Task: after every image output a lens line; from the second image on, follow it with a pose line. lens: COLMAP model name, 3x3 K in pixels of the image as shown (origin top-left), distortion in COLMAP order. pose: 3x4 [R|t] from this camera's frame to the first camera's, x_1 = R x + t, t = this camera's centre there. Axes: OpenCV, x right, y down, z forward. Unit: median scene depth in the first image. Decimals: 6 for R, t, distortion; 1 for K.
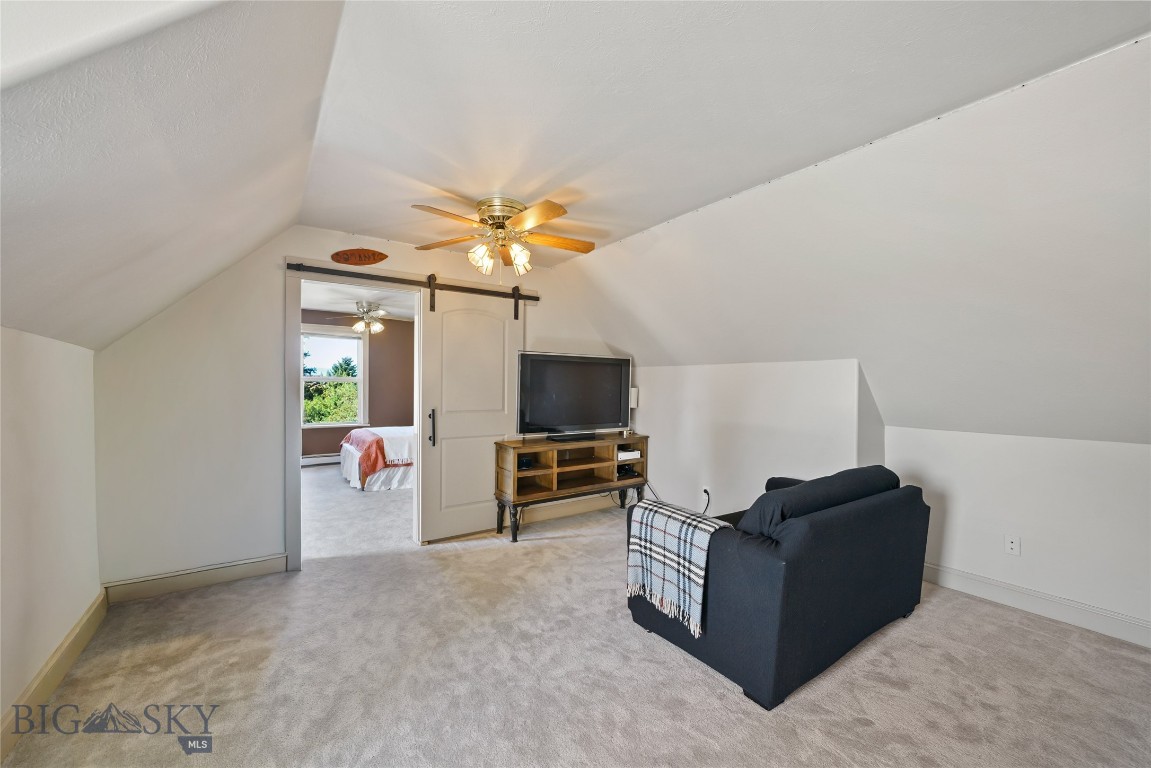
lens RADIAL K [[461.7, 0, 575.5], [0, 461.7, 384.0], [0, 0, 1]] dist [-0.000740, -0.000022]
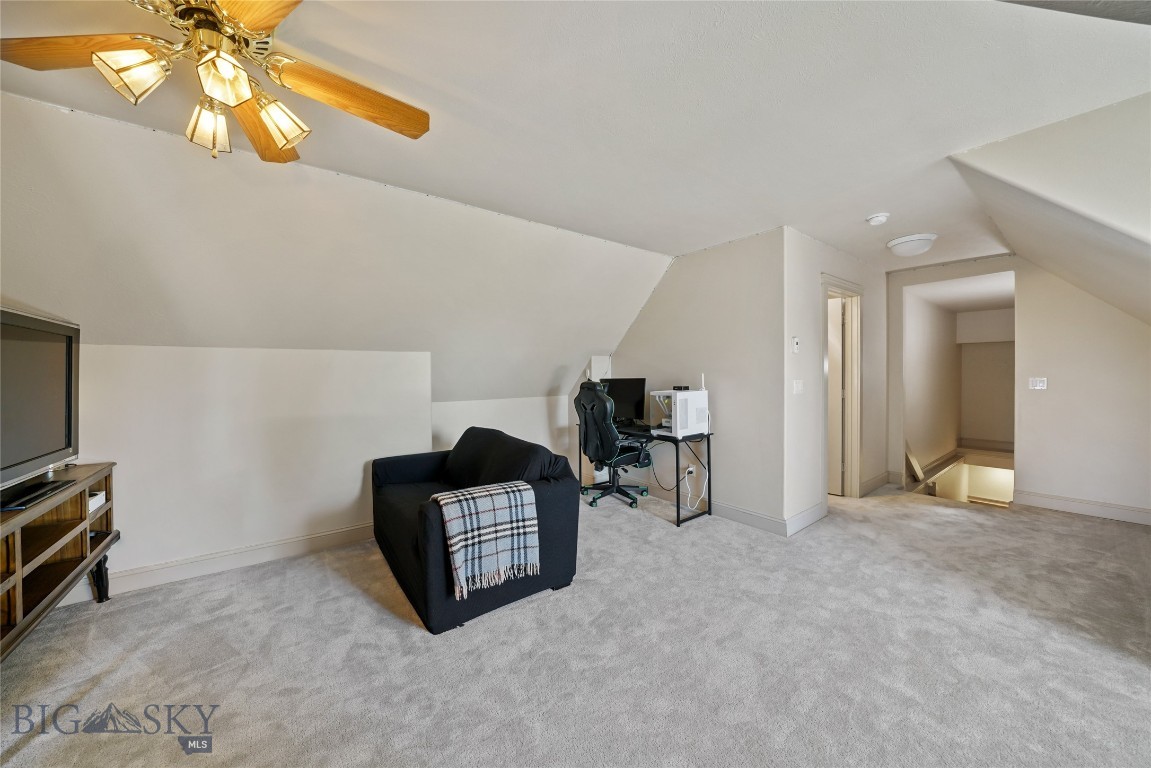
lens RADIAL K [[395.6, 0, 575.5], [0, 395.6, 384.0], [0, 0, 1]] dist [-0.013709, -0.000057]
pose [[-0.042065, -0.028504, 0.998708, -0.525291], [0.010696, 0.999523, 0.028978, 0.005735], [-0.999058, 0.011901, -0.041740, 0.625710]]
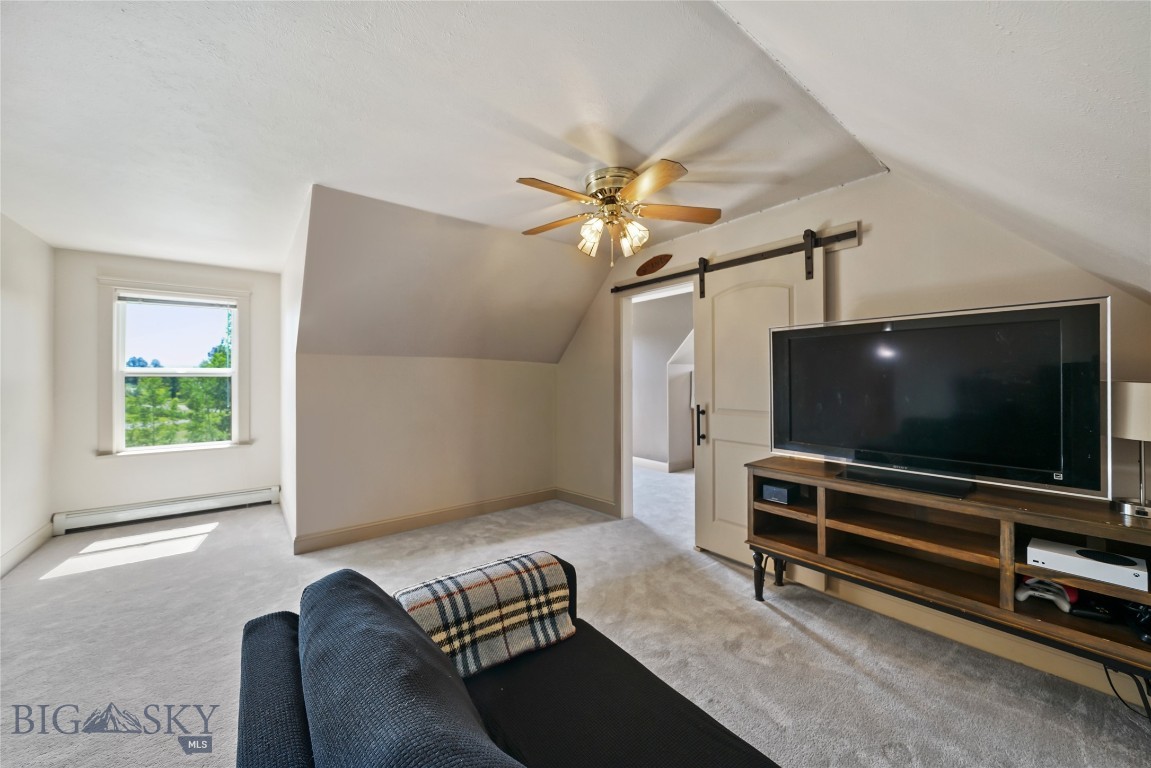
lens RADIAL K [[433.3, 0, 575.5], [0, 433.3, 384.0], [0, 0, 1]] dist [-0.000215, -0.000038]
pose [[0.046545, 0.000936, -0.998916, 0.625743], [0.000581, 0.999999, 0.000964, 0.013045], [0.998916, -0.000625, 0.046544, 0.831298]]
